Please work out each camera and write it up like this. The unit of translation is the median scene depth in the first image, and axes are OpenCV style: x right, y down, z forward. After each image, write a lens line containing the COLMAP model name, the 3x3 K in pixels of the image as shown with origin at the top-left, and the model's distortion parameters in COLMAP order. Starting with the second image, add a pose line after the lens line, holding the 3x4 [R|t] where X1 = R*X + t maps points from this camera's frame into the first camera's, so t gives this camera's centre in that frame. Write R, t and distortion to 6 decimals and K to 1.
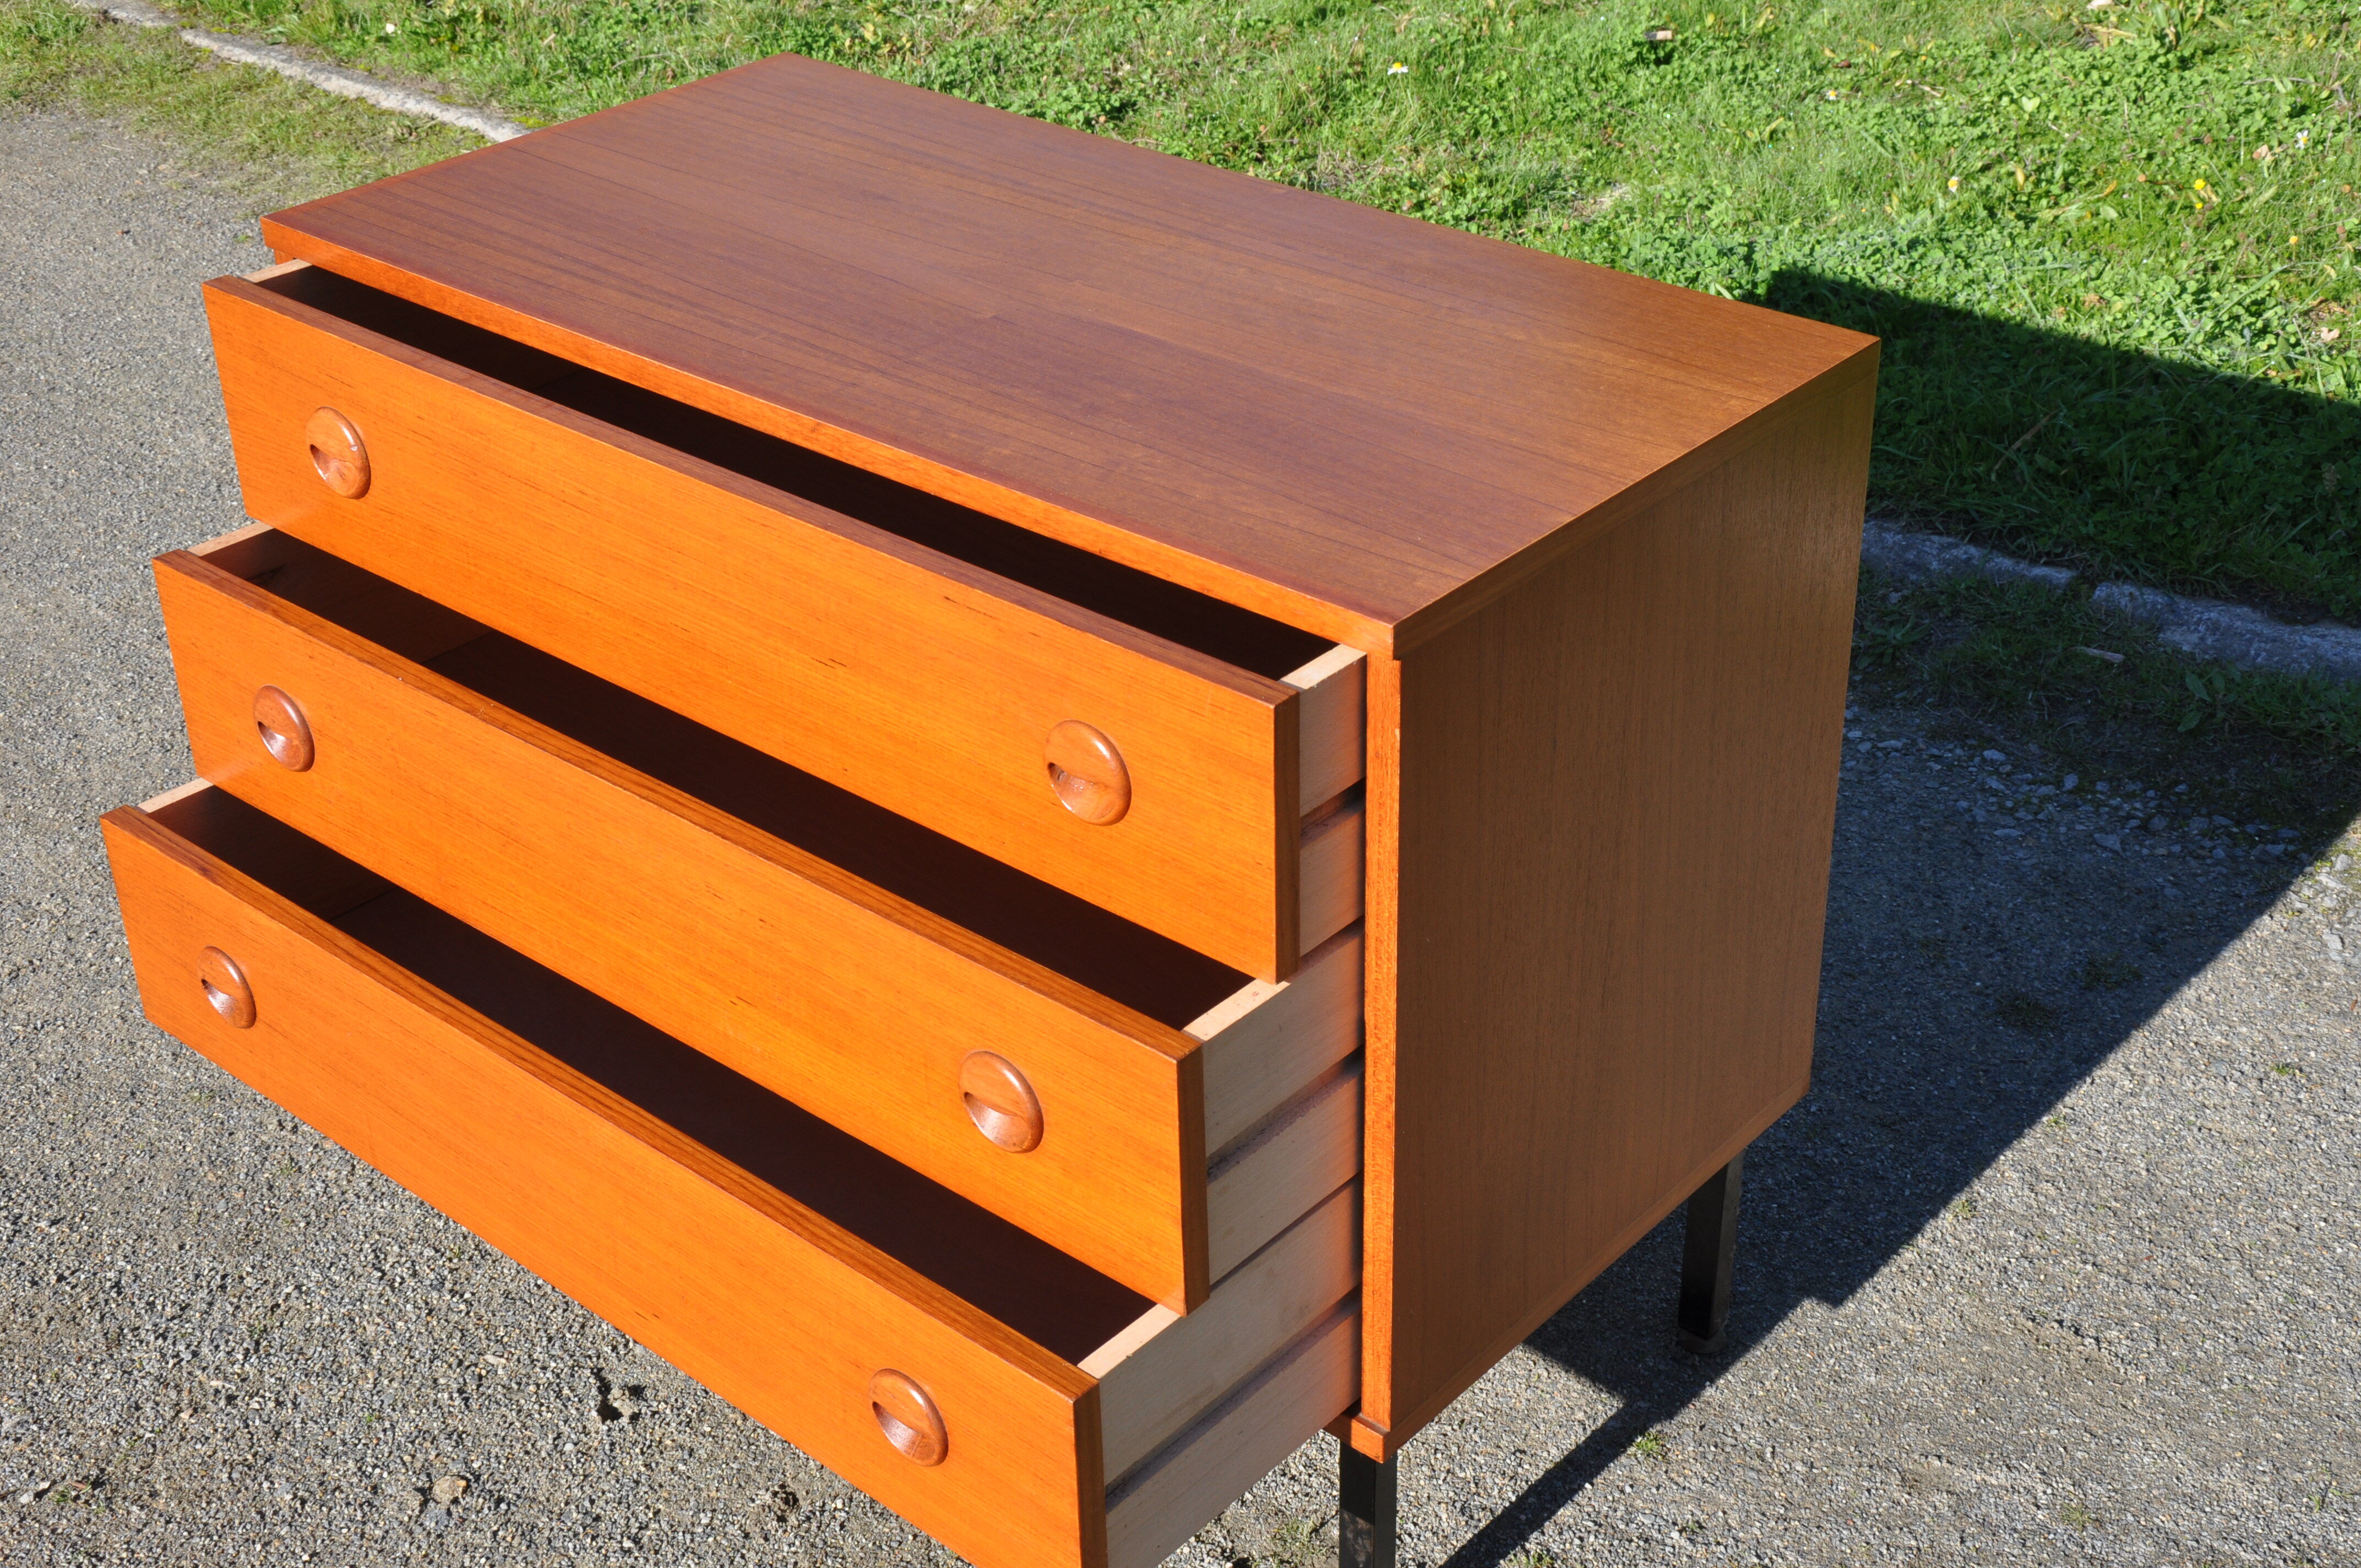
lens RADIAL K [[3095.9, 0, 1186.7], [0, 3095.9, 775.8], [0, 0, 1]] dist [0.182496, 0.000000]
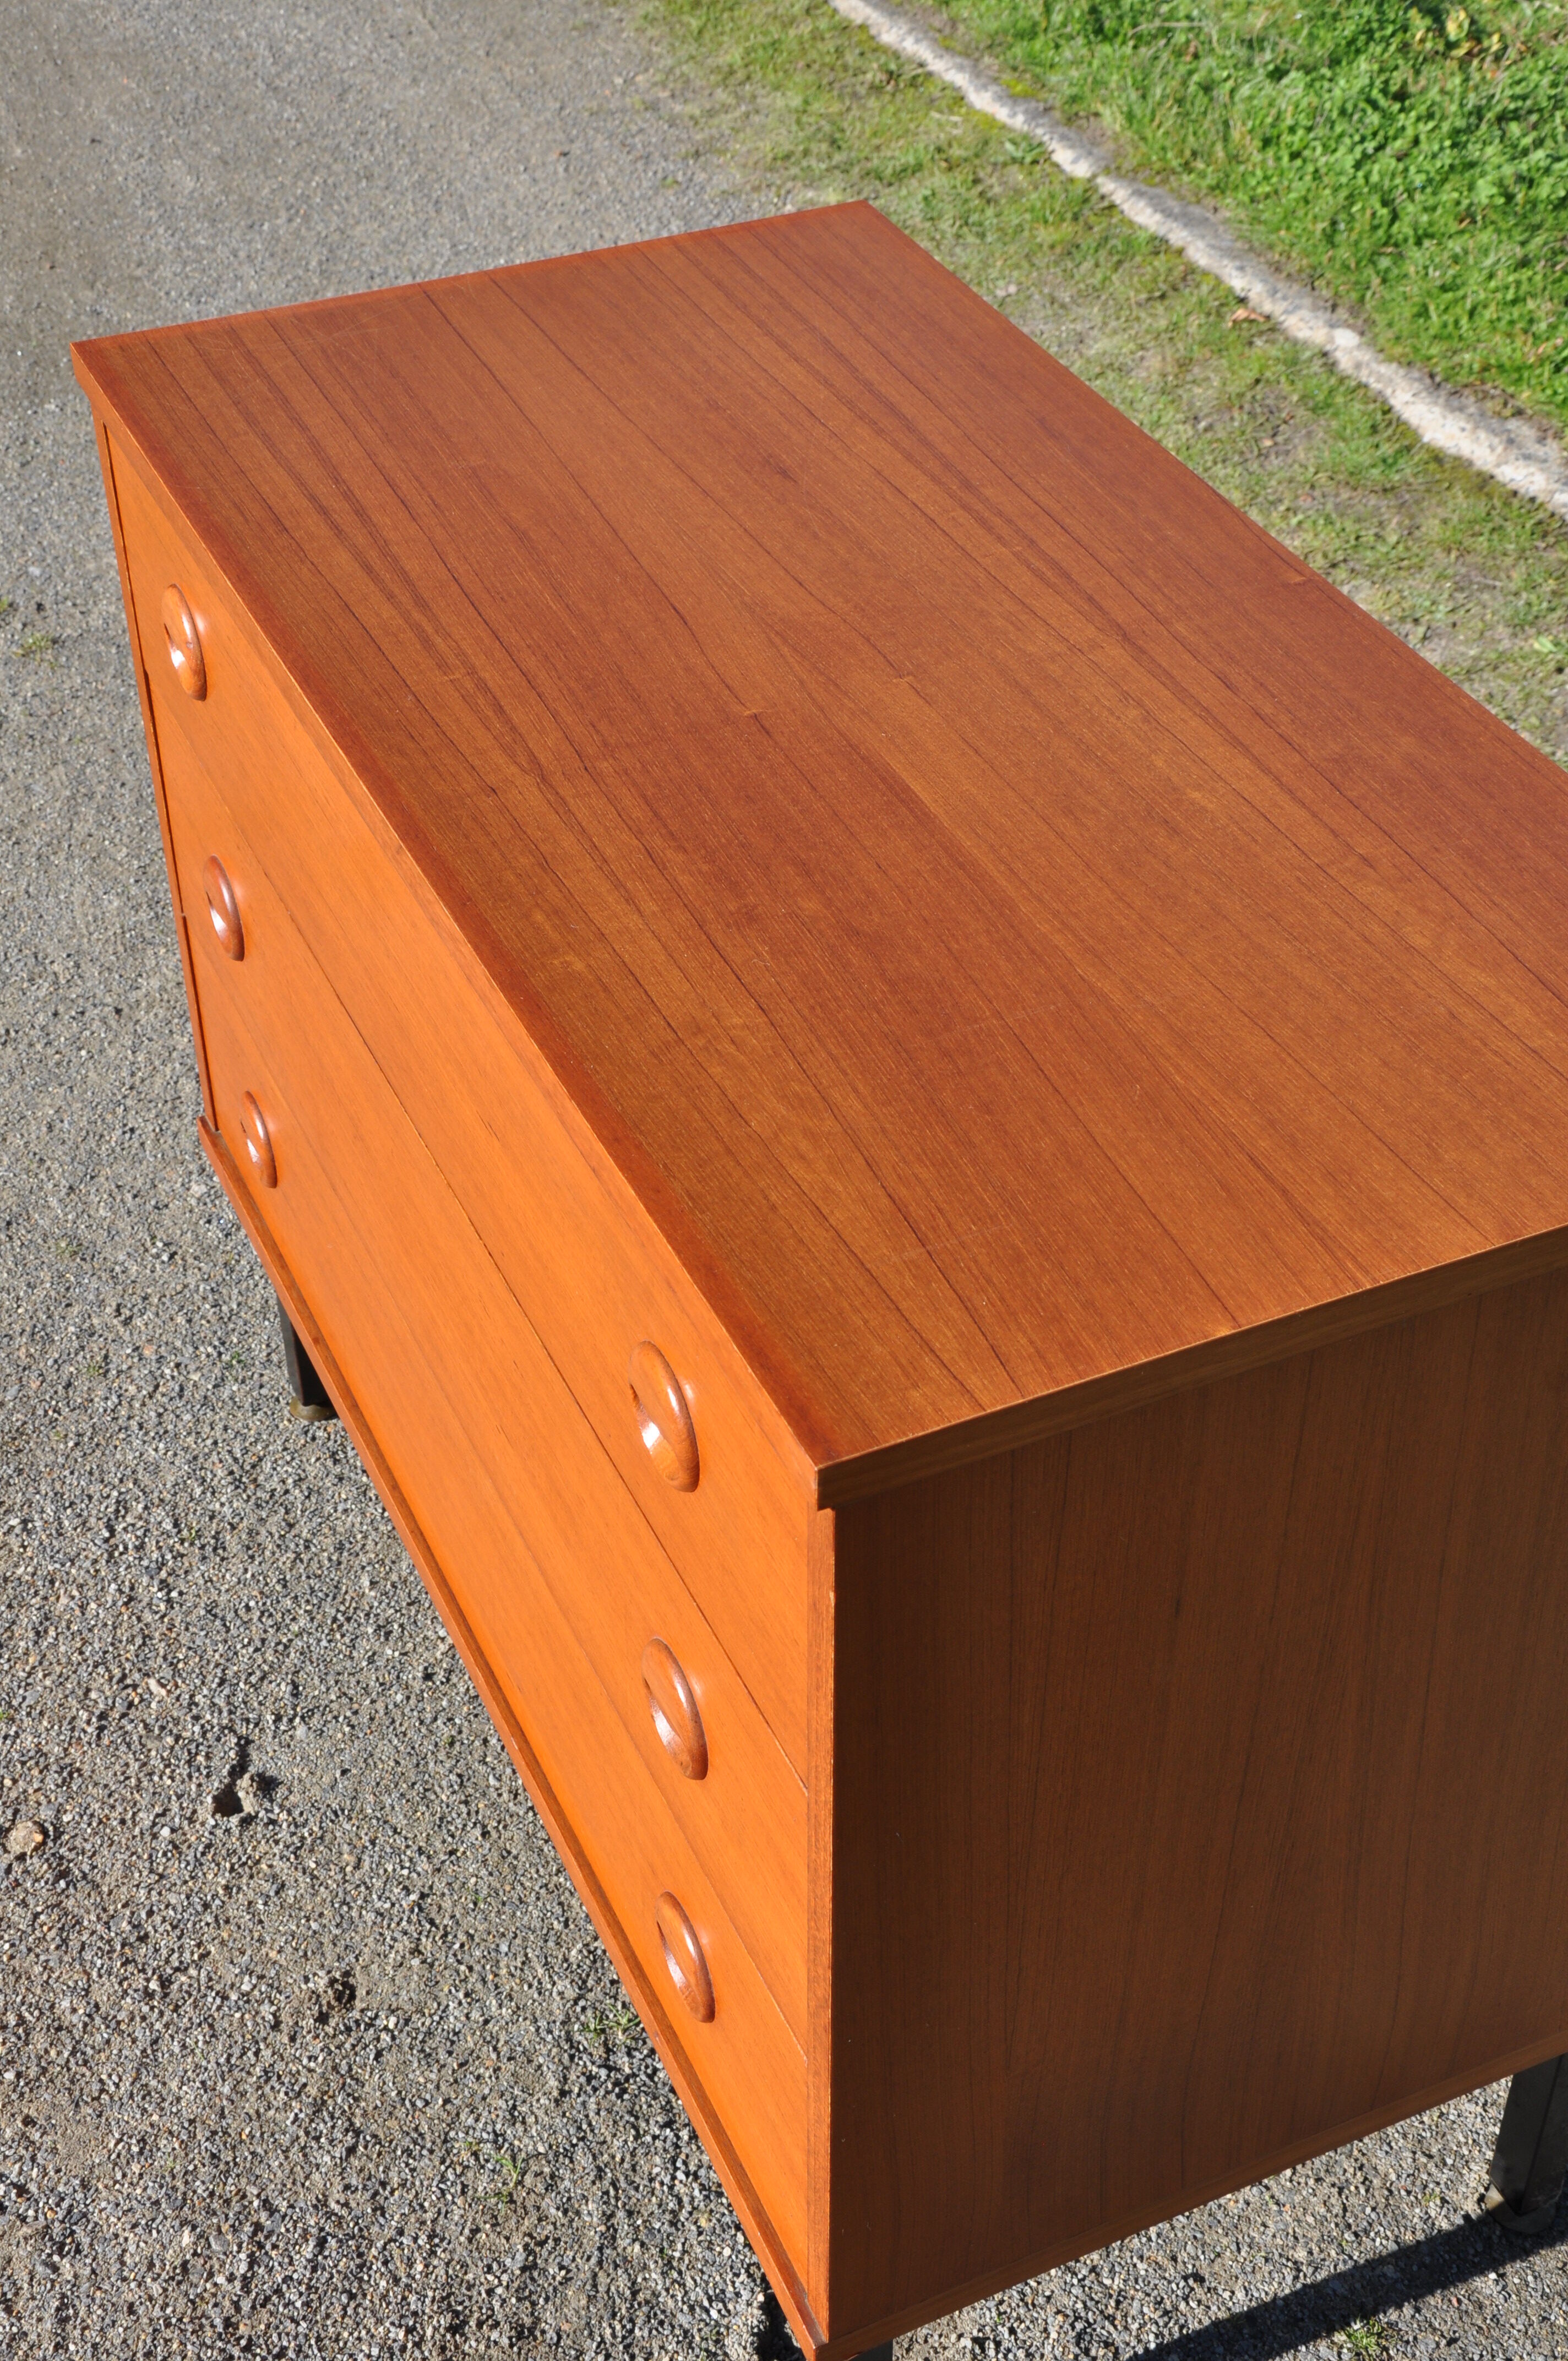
lens RADIAL K [[3095.9, 0, 738.5], [0, 3095.9, 1240.4], [0, 0, 1]] dist [0.182496, 0.000000]
pose [[0.911350, 0.279127, -0.302538, 0.162751], [-0.222064, 0.952234, 0.209613, -0.157364], [0.346596, -0.123848, 0.929803, 0.265114]]
